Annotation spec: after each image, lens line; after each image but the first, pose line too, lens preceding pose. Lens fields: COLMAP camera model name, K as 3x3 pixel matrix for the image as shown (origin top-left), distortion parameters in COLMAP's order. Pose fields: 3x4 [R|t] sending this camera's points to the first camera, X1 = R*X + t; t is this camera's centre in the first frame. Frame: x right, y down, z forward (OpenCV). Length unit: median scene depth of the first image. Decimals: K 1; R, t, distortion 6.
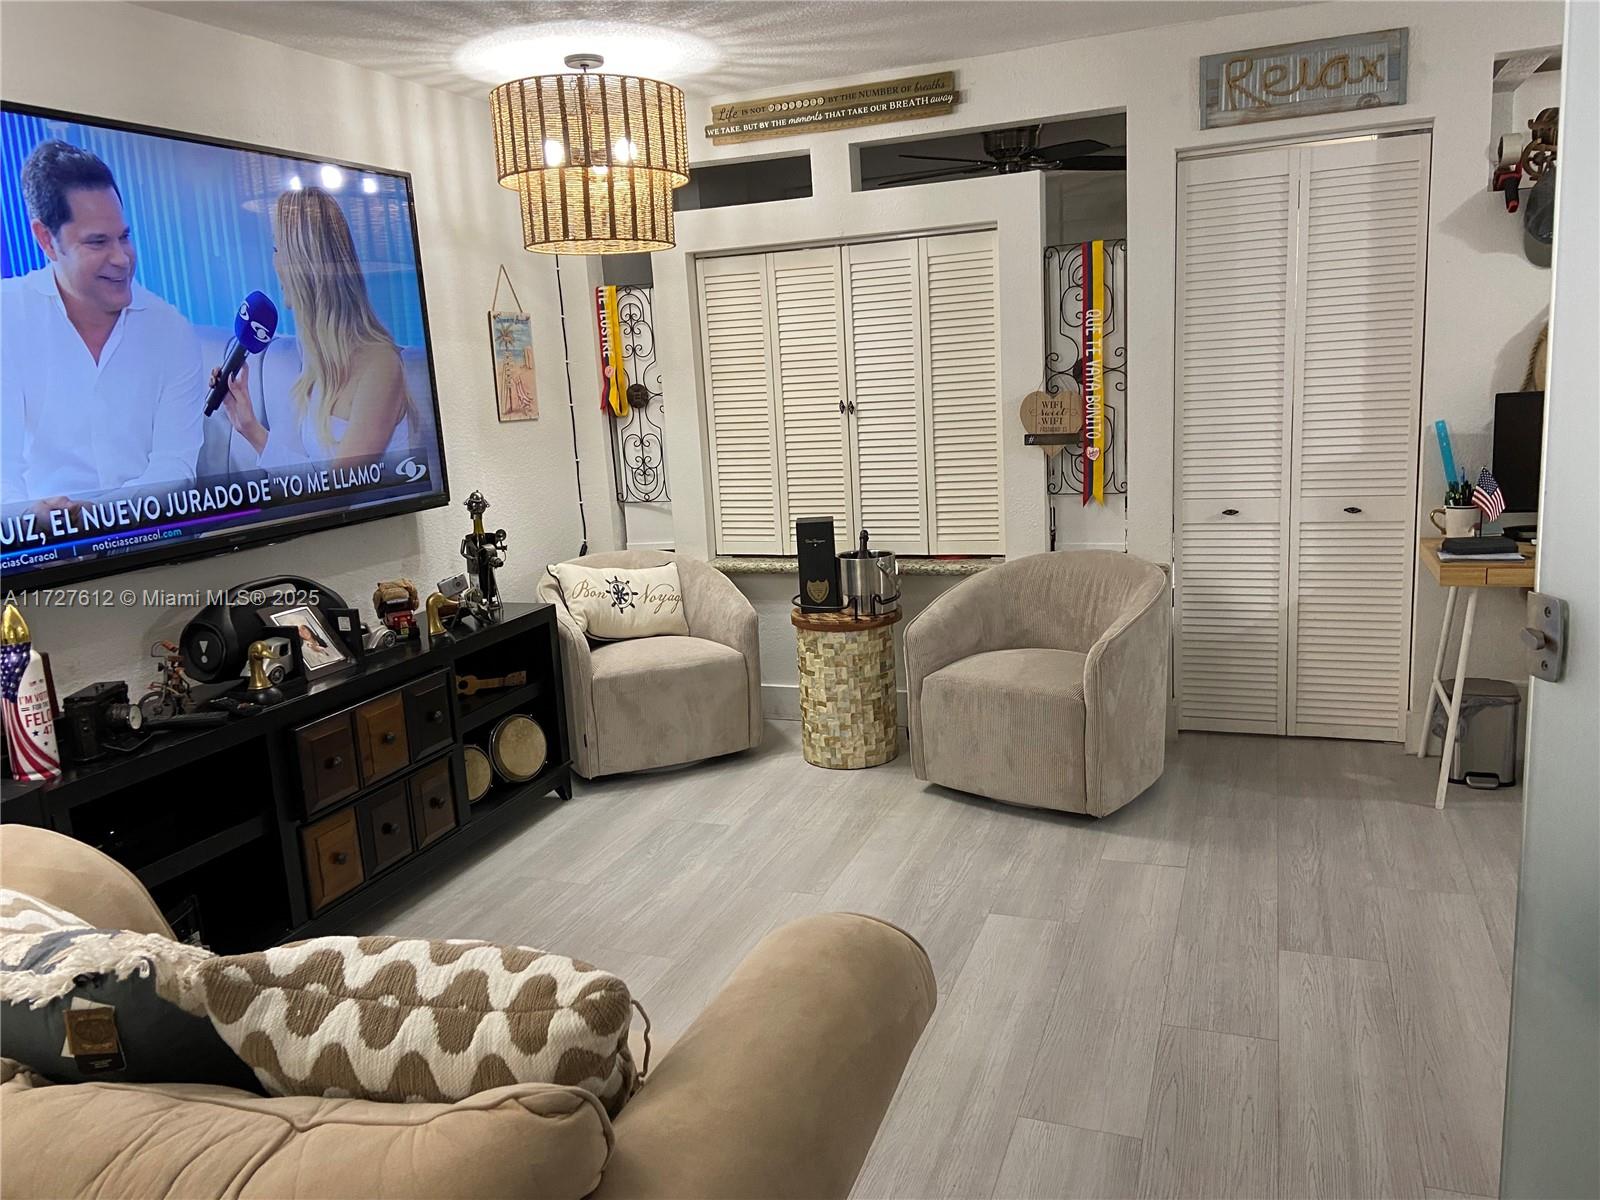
lens RADIAL K [[1201.8, 0, 798.7], [0, 1201.8, 599.0], [0, 0, 1]] dist [0.073822, -0.080053]
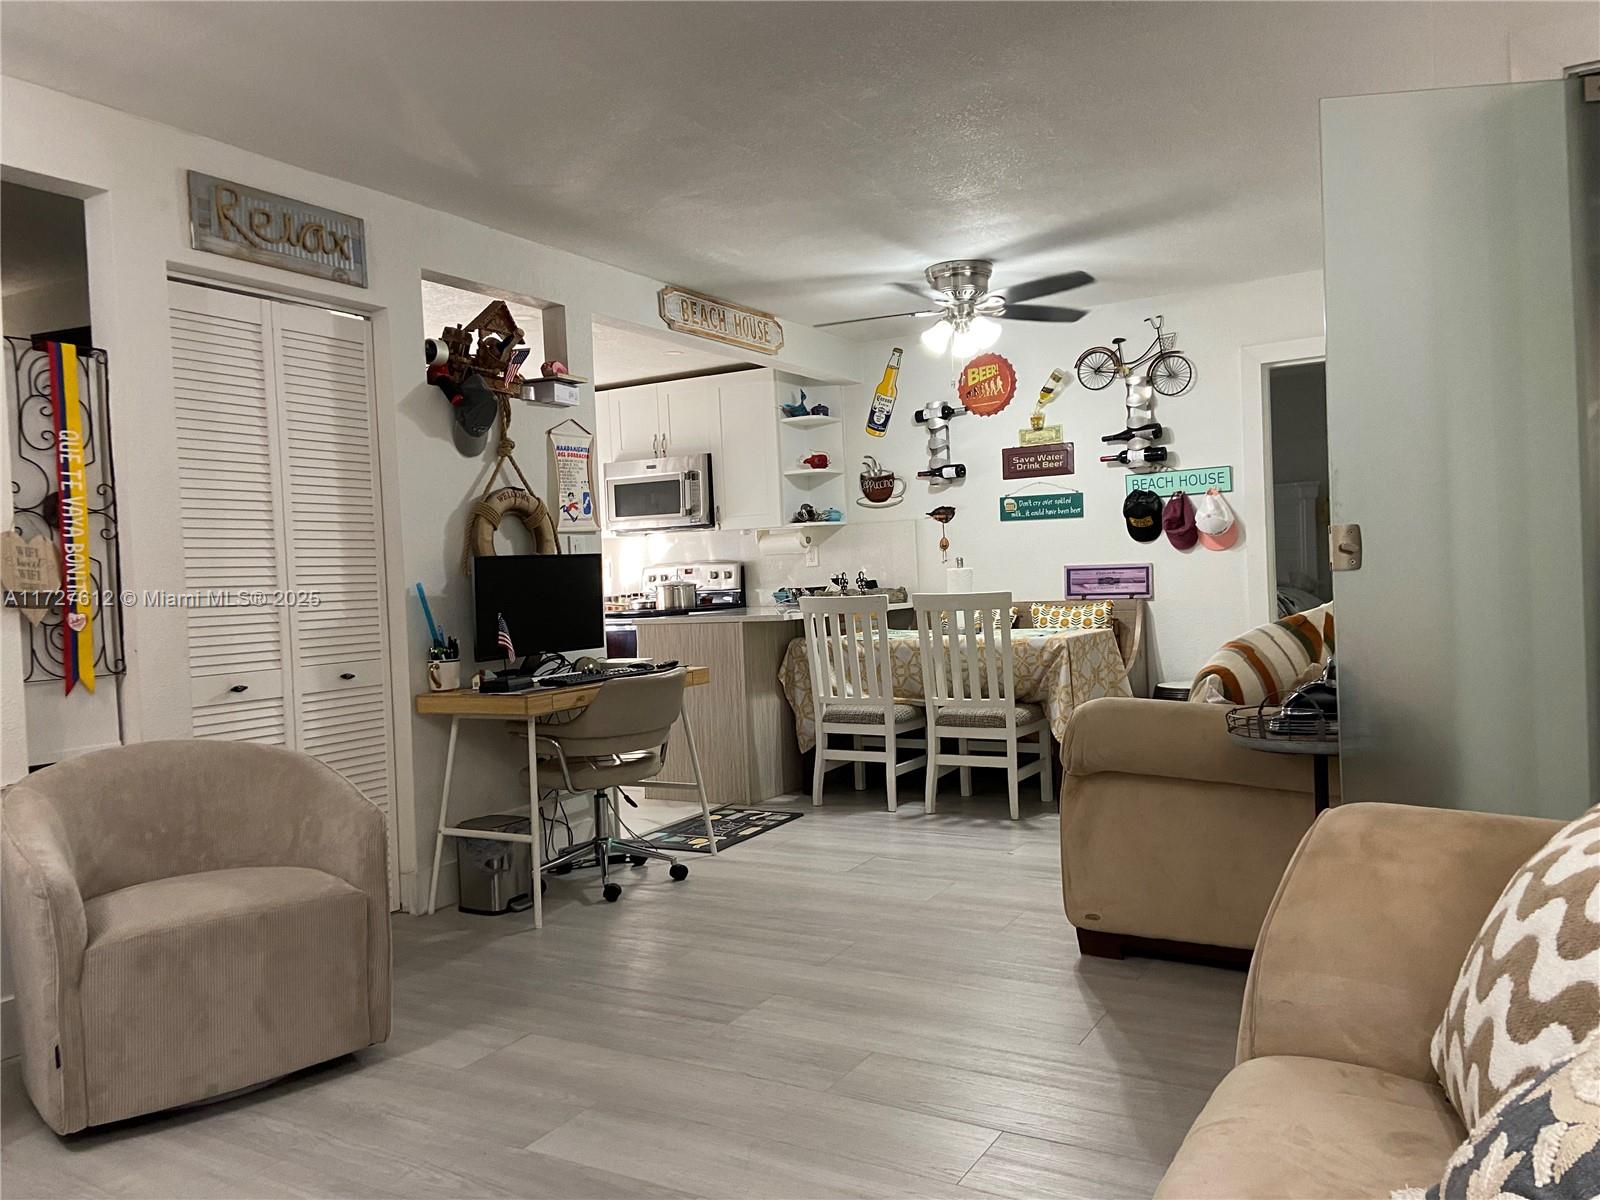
lens RADIAL K [[1201.8, 0, 802.4], [0, 1201.8, 602.1], [0, 0, 1]] dist [0.073822, -0.080053]
pose [[0.154835, 0.035373, 0.987307, -0.455726], [0.223421, 0.972215, -0.069870, 0.018367], [-0.962346, 0.231404, 0.142630, 0.517854]]
